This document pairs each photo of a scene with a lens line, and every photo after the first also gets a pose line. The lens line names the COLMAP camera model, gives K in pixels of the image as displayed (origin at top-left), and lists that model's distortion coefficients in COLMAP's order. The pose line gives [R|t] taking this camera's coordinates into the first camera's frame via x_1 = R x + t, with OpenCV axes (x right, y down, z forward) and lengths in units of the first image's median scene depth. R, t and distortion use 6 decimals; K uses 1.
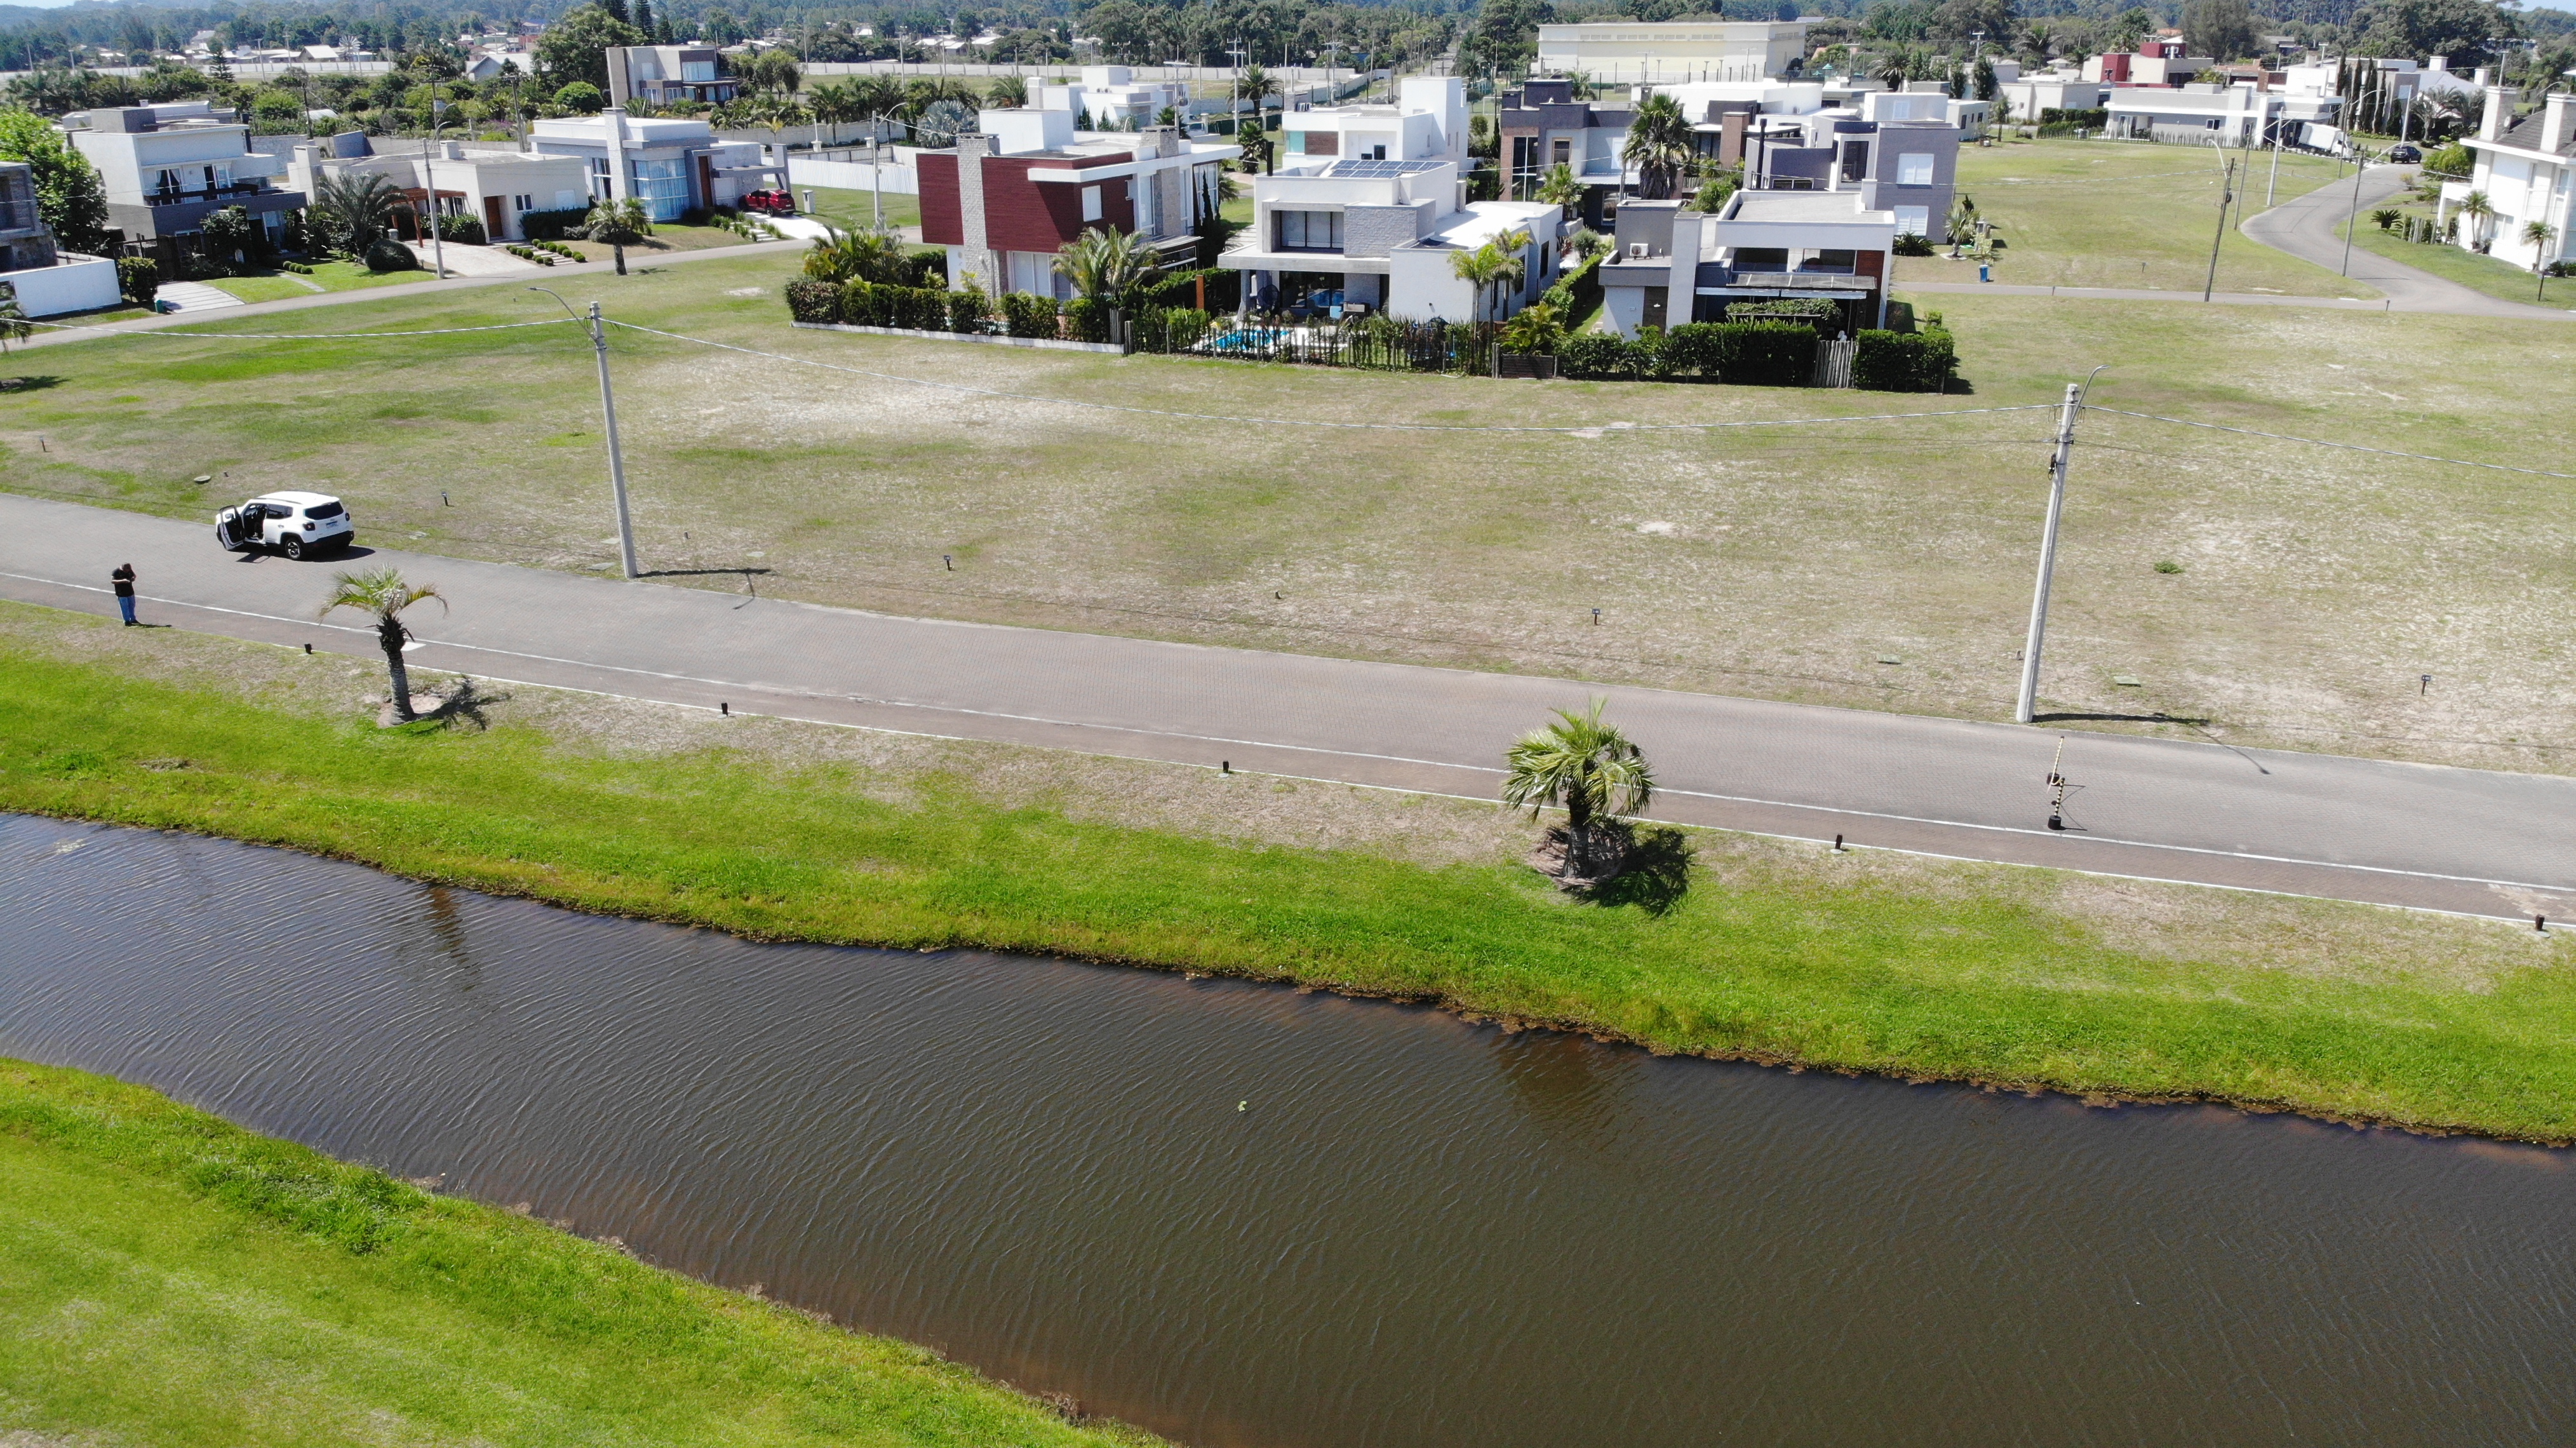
lens RADIAL K [[1861.7, 0, 1282.9], [0, 1861.7, 728.4], [0, 0, 1]] dist [0.127254, -0.281250]
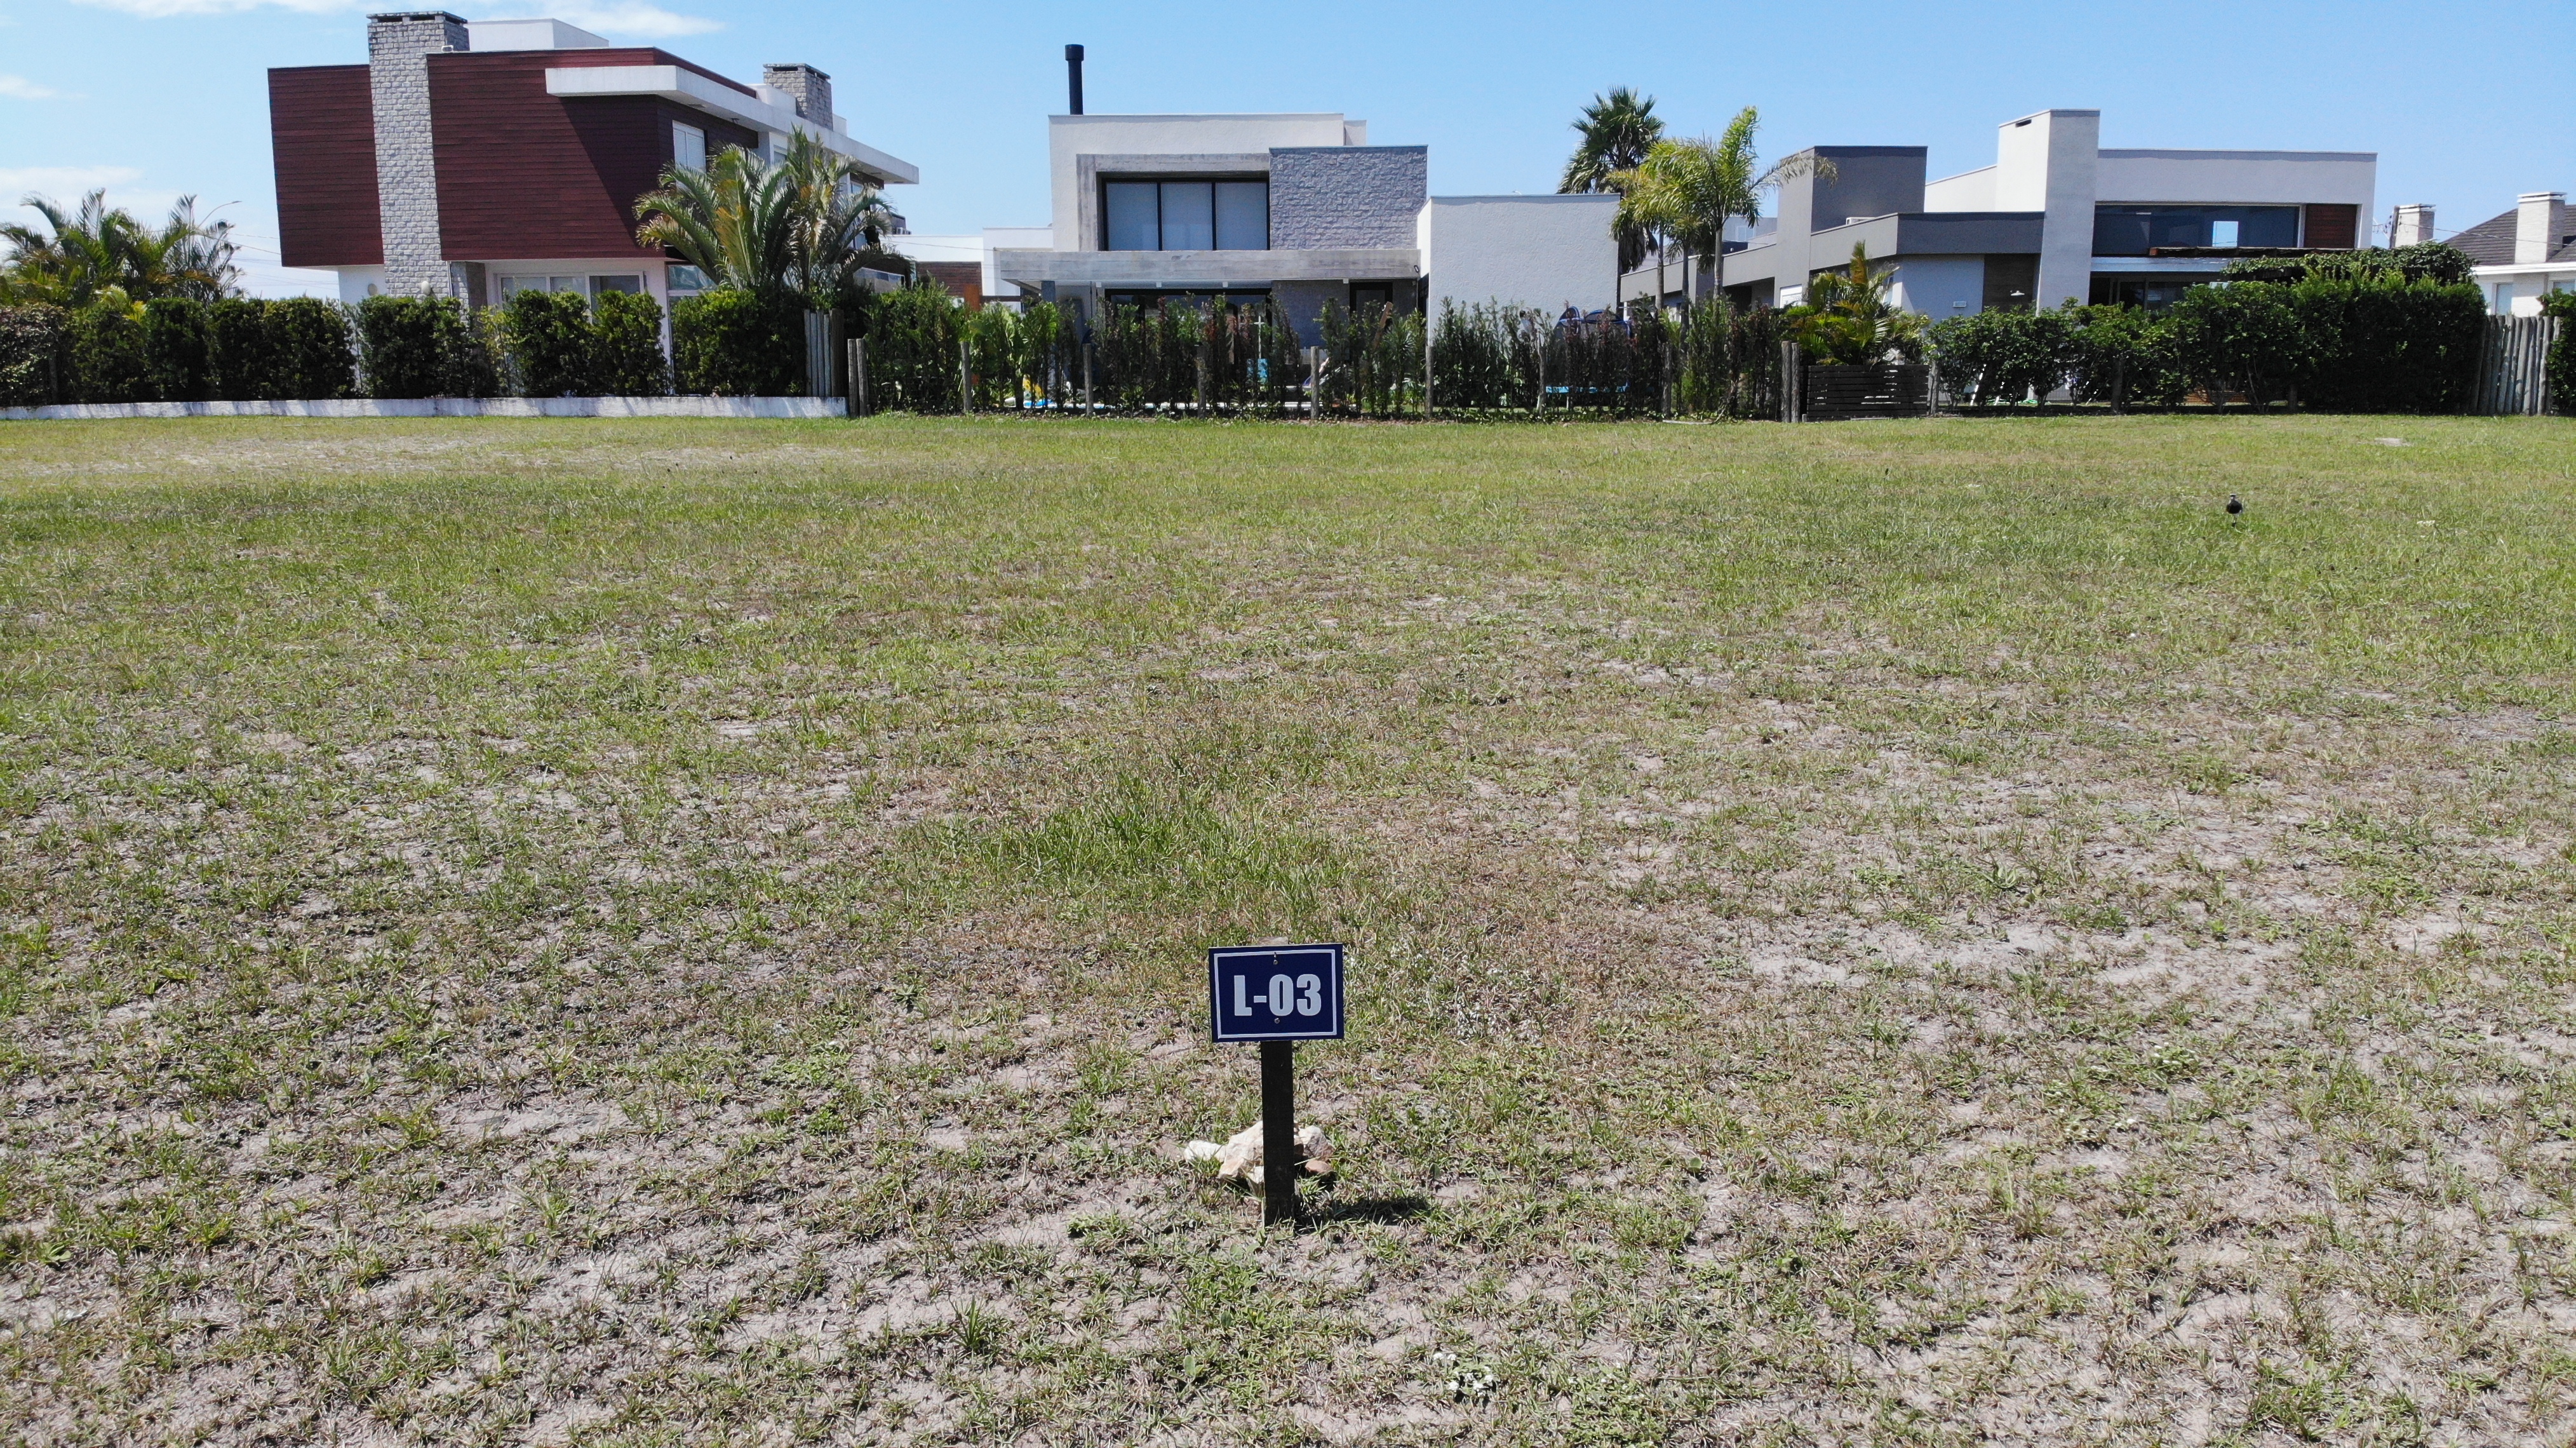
lens RADIAL K [[1879.4, 0, 1282.9], [0, 1879.4, 711.4], [0, 0, 1]] dist [0.081072, -0.196953]
pose [[0.947654, -0.054230, 0.314661, -0.164689], [0.113750, 0.978154, -0.173998, -0.073700], [-0.298351, 0.200682, 0.933120, 0.778880]]
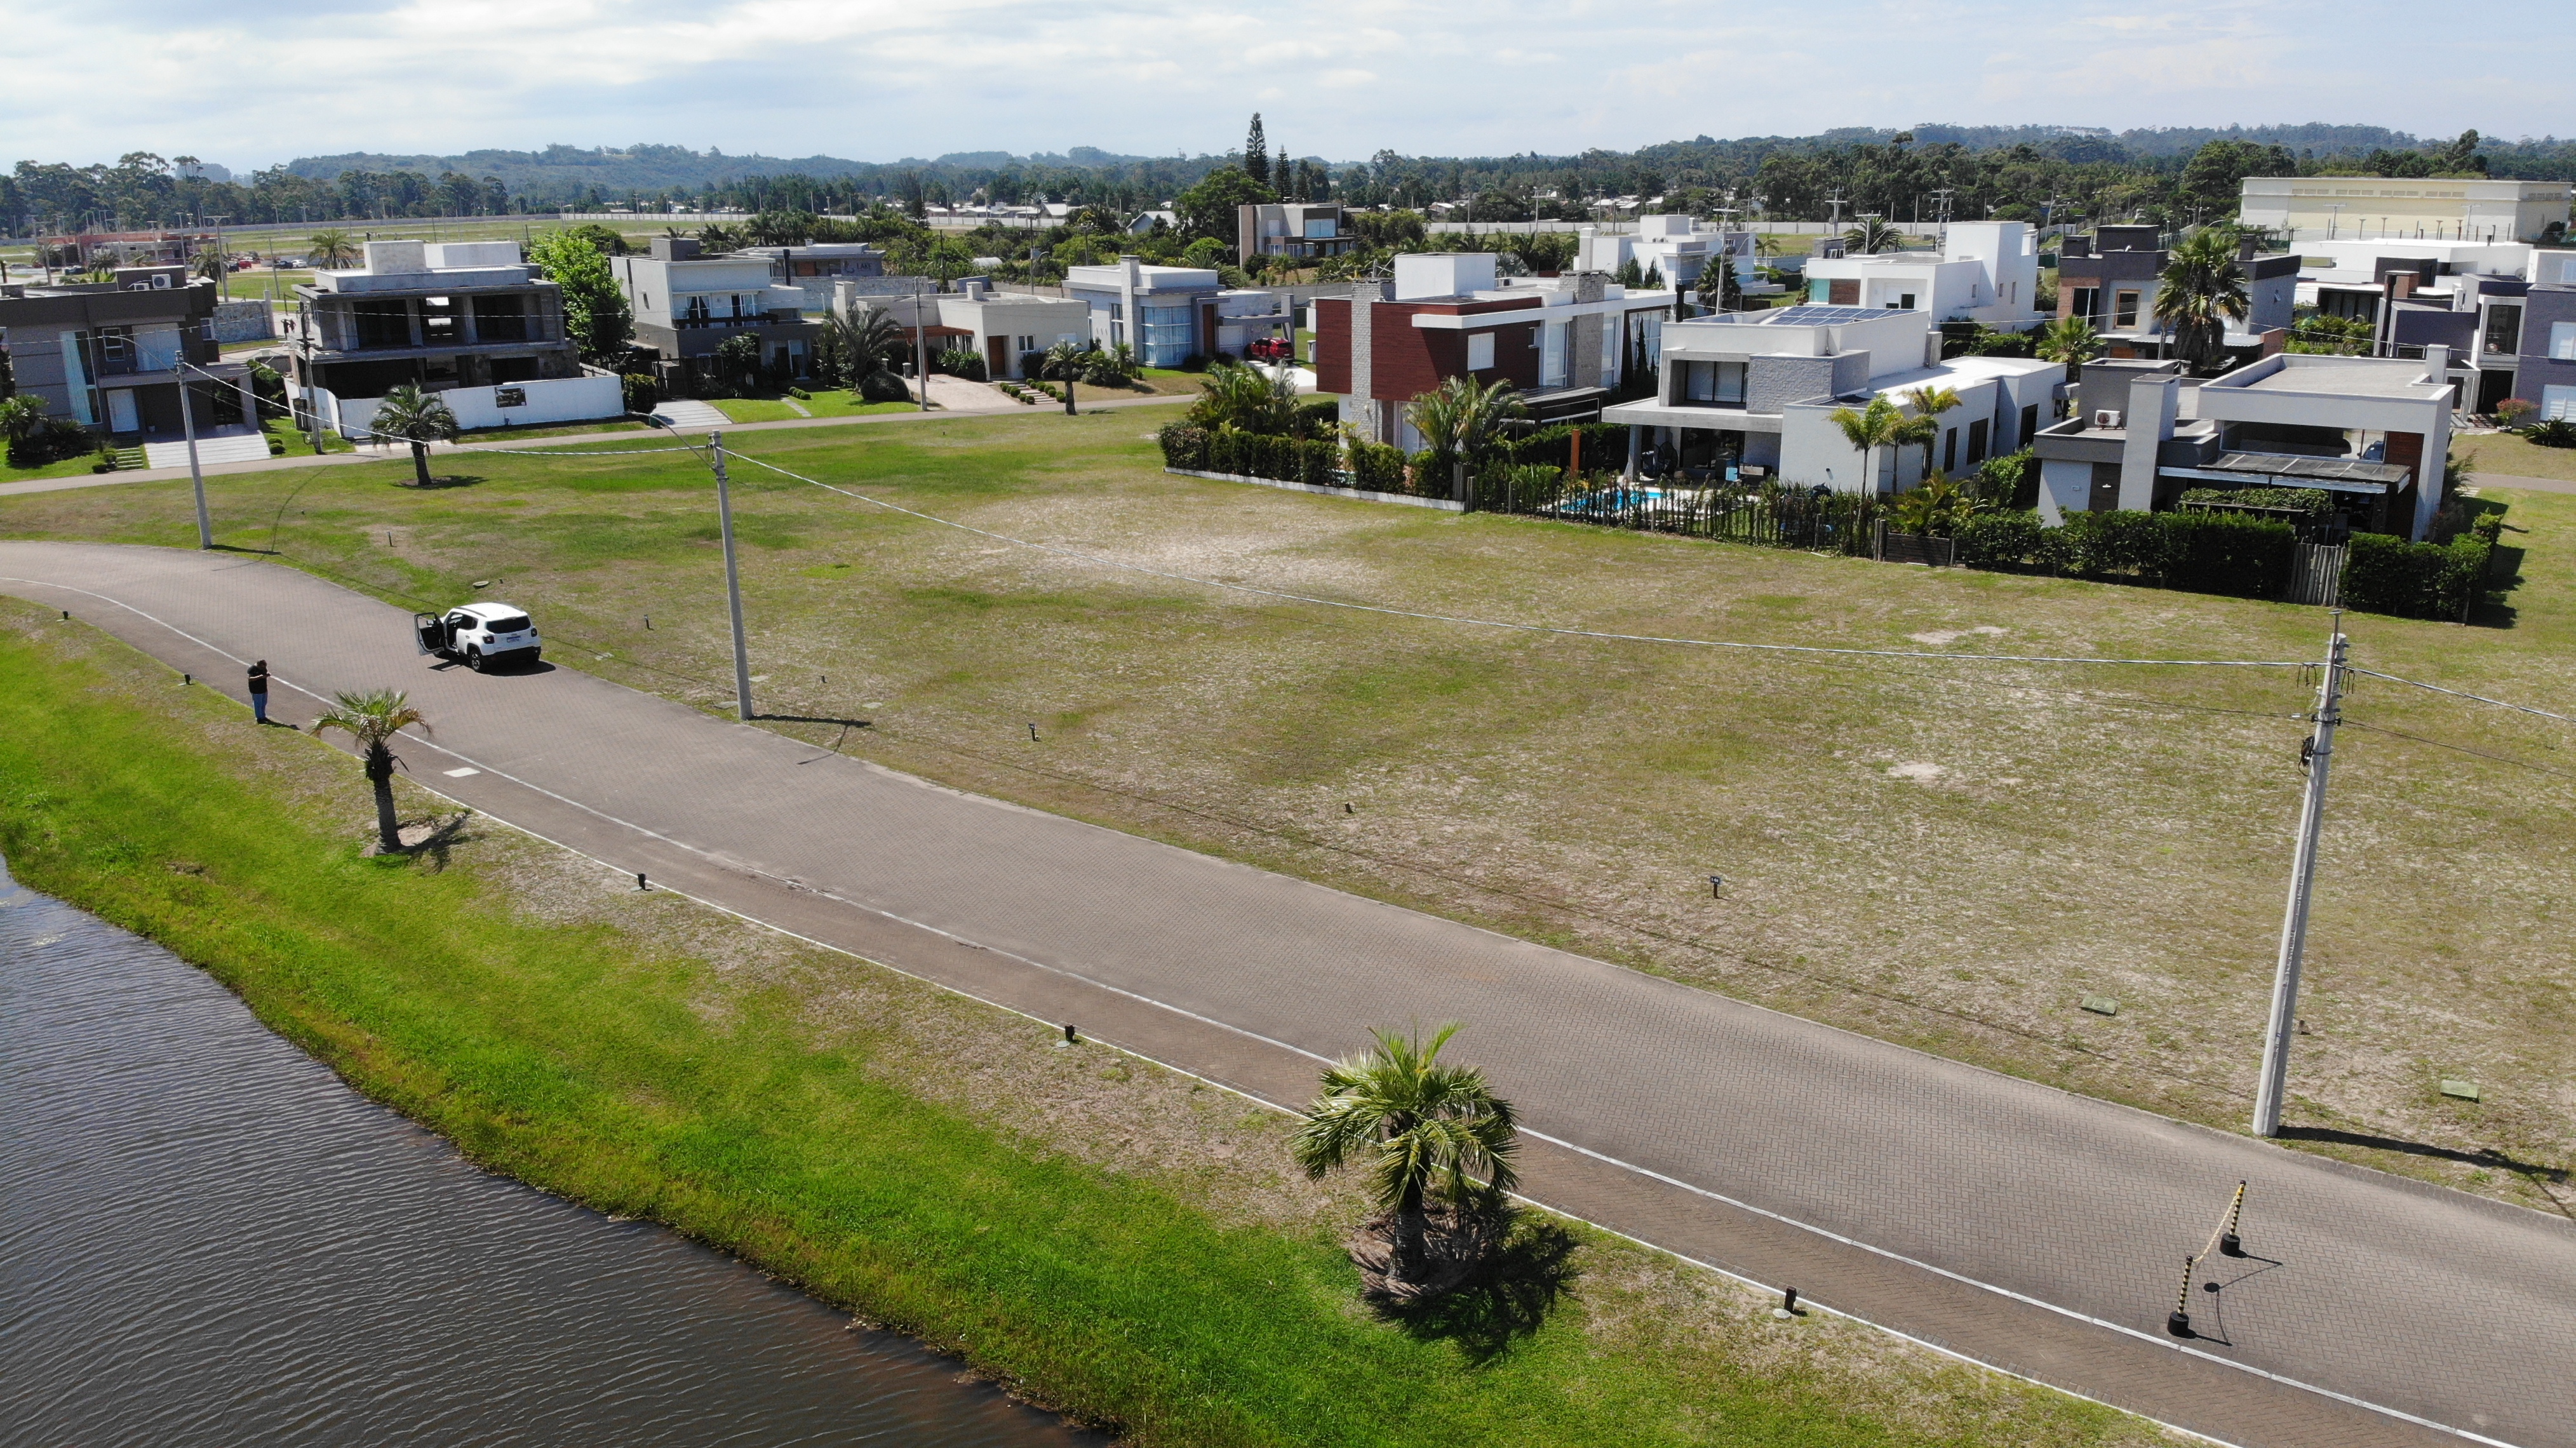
lens RADIAL K [[1879.4, 0, 1282.9], [0, 1879.4, 711.4], [0, 0, 1]] dist [0.081072, -0.196953]
pose [[0.935746, 0.088024, -0.341514, 0.192620], [-0.117402, 0.990870, -0.066286, -0.044471], [0.332561, 0.102121, 0.937536, 0.171650]]
